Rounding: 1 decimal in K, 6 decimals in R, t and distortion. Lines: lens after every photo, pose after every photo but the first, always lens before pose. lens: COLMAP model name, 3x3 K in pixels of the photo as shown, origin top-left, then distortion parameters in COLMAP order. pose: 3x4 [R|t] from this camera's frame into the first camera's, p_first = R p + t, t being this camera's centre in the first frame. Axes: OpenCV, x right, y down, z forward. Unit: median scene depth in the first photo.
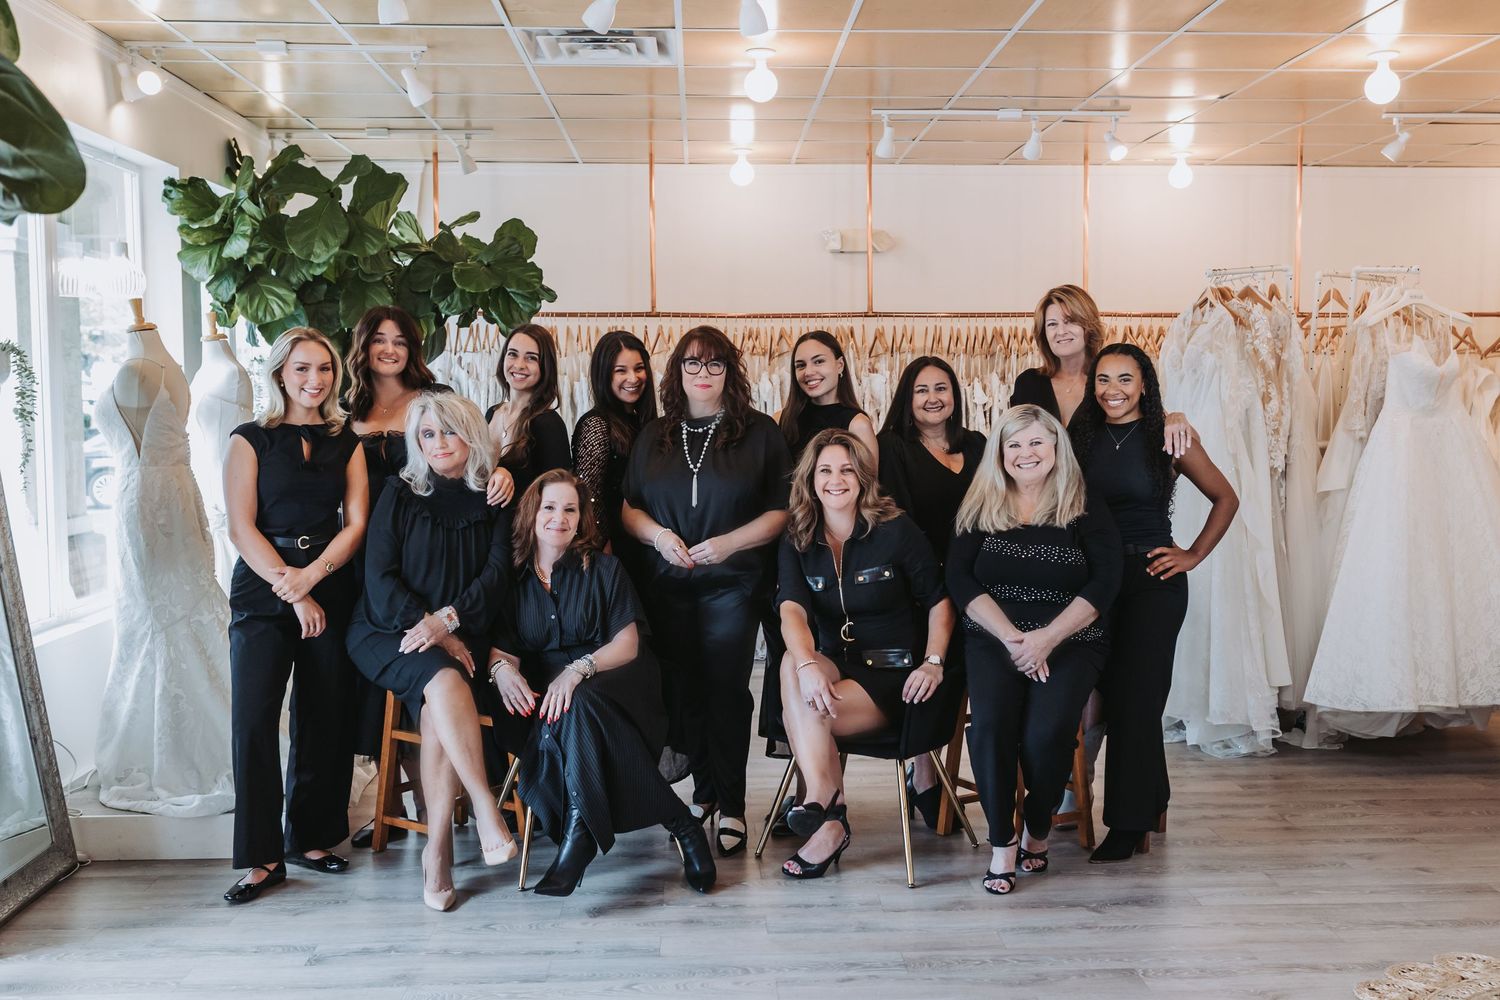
lens RADIAL K [[1589.6, 0, 819.9], [0, 1589.6, 509.3], [0, 0, 1]] dist [0.013497, 0.000000]
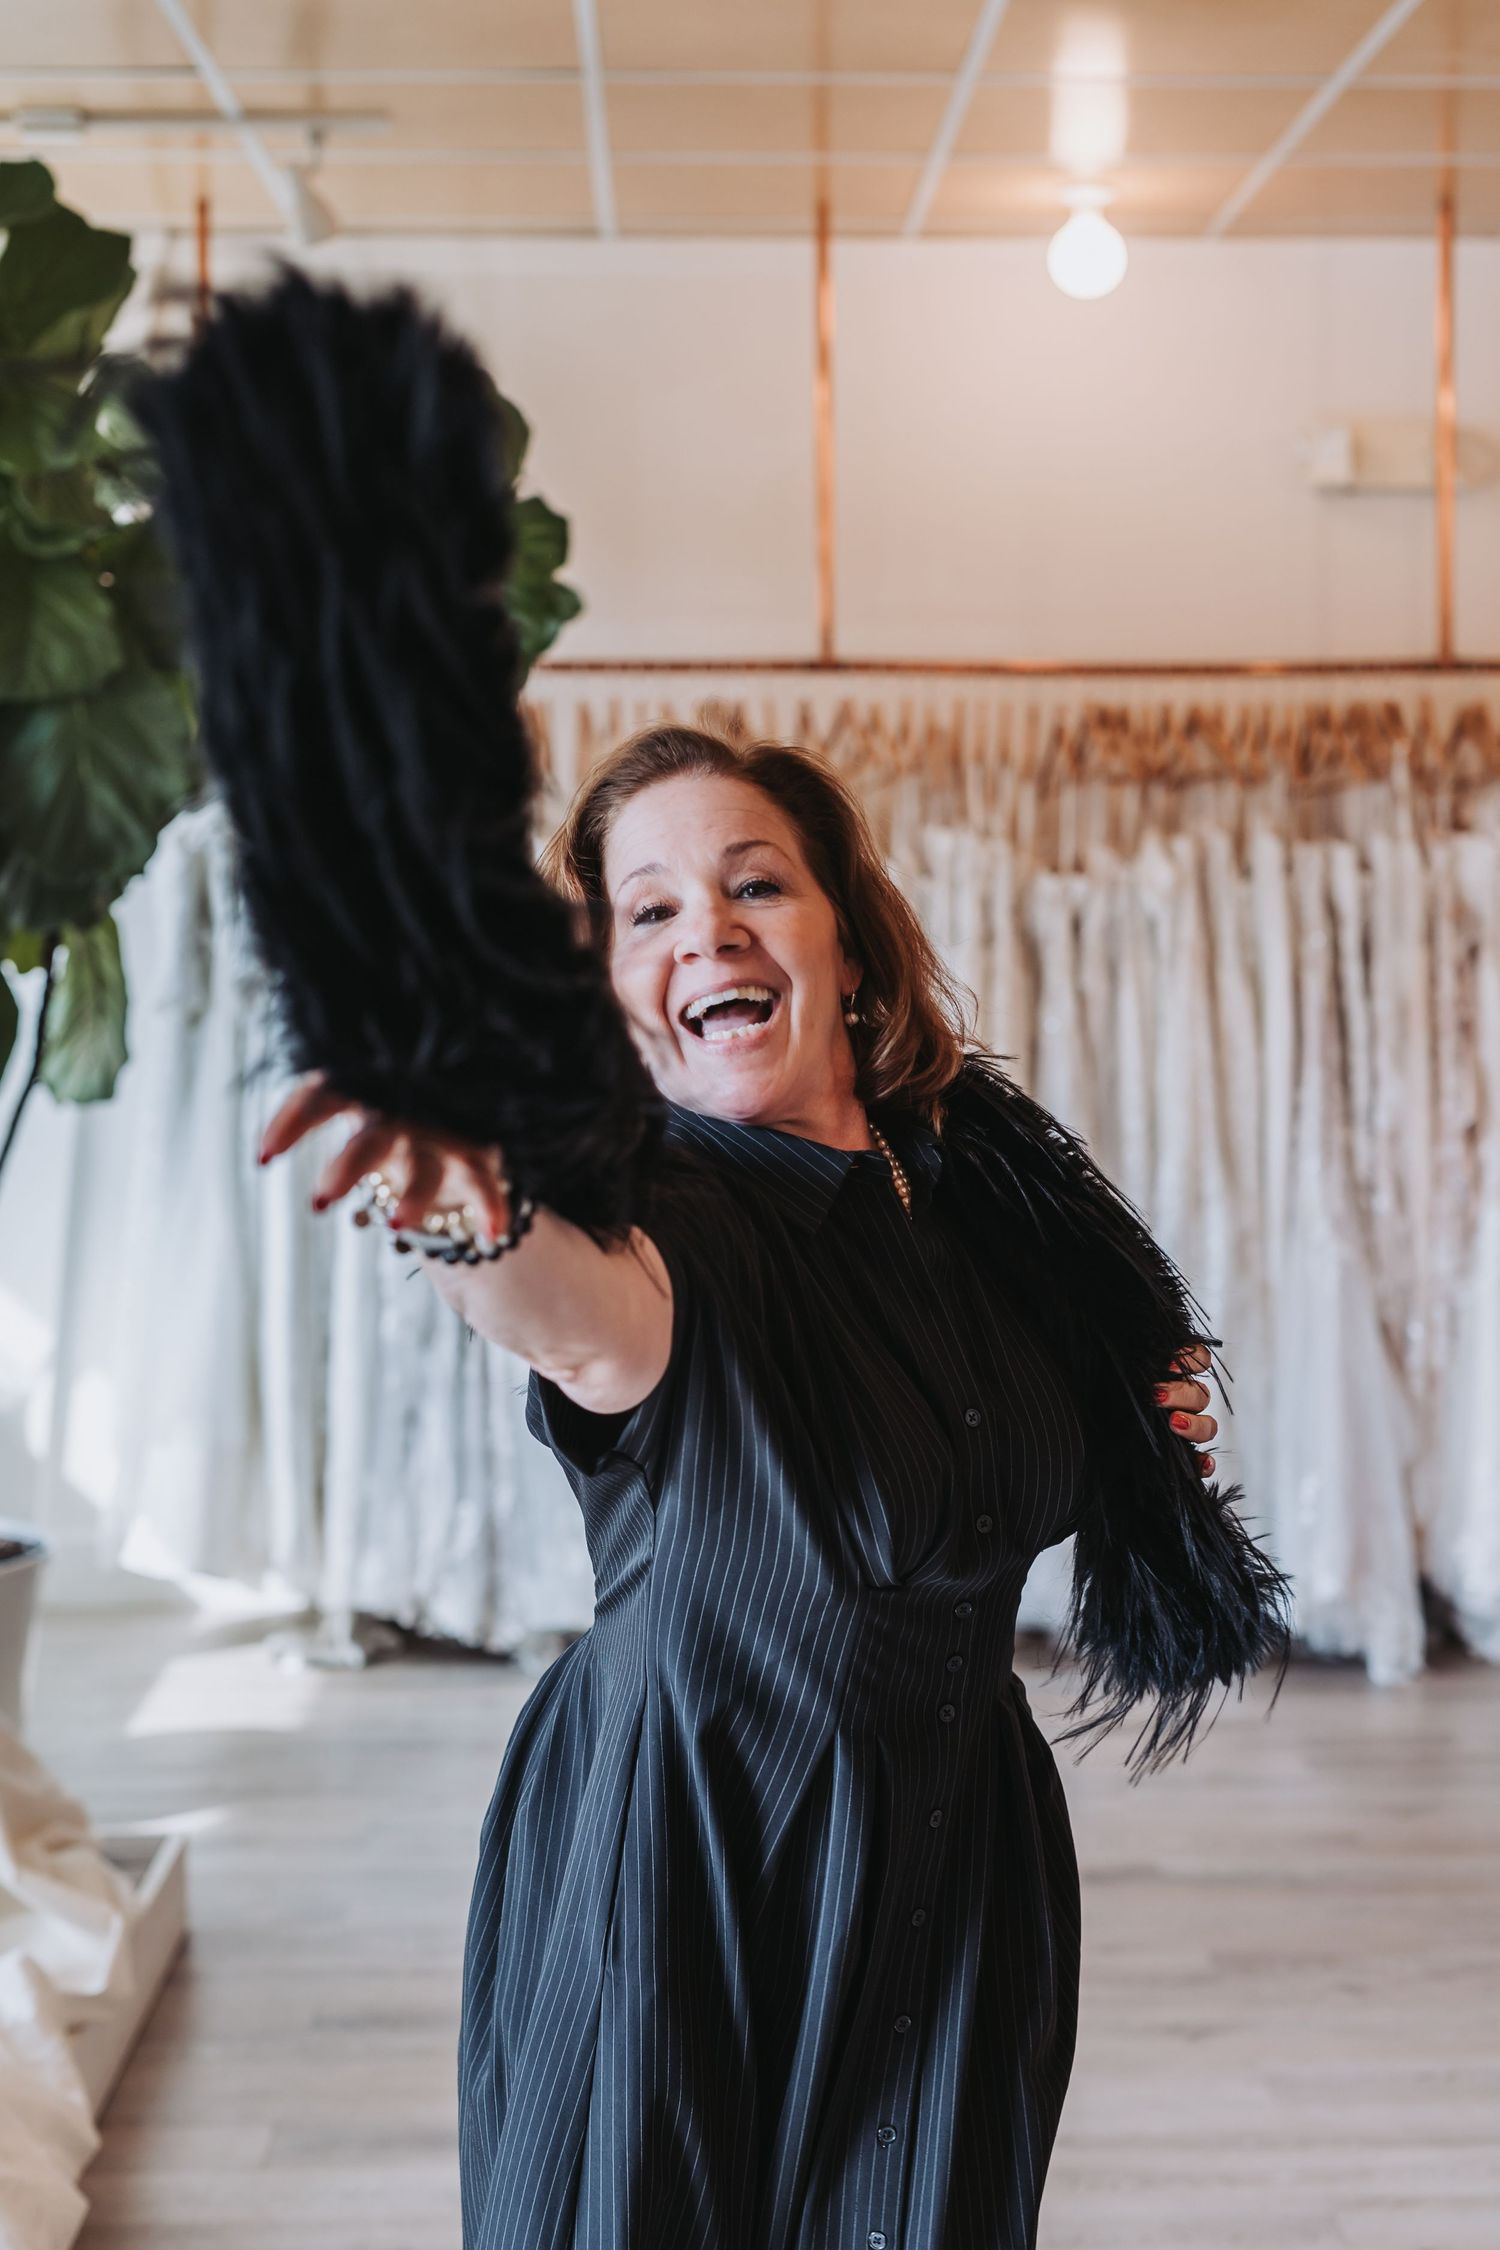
lens RADIAL K [[3146.5, 0, 785.7], [0, 3146.5, 1137.3], [0, 0, 1]] dist [0.016608, 0.000000]
pose [[0.999997, -0.002284, -0.000730, -0.126076], [0.002290, 0.999957, 0.008975, -0.027827], [0.000710, -0.008977, 0.999959, 0.340828]]
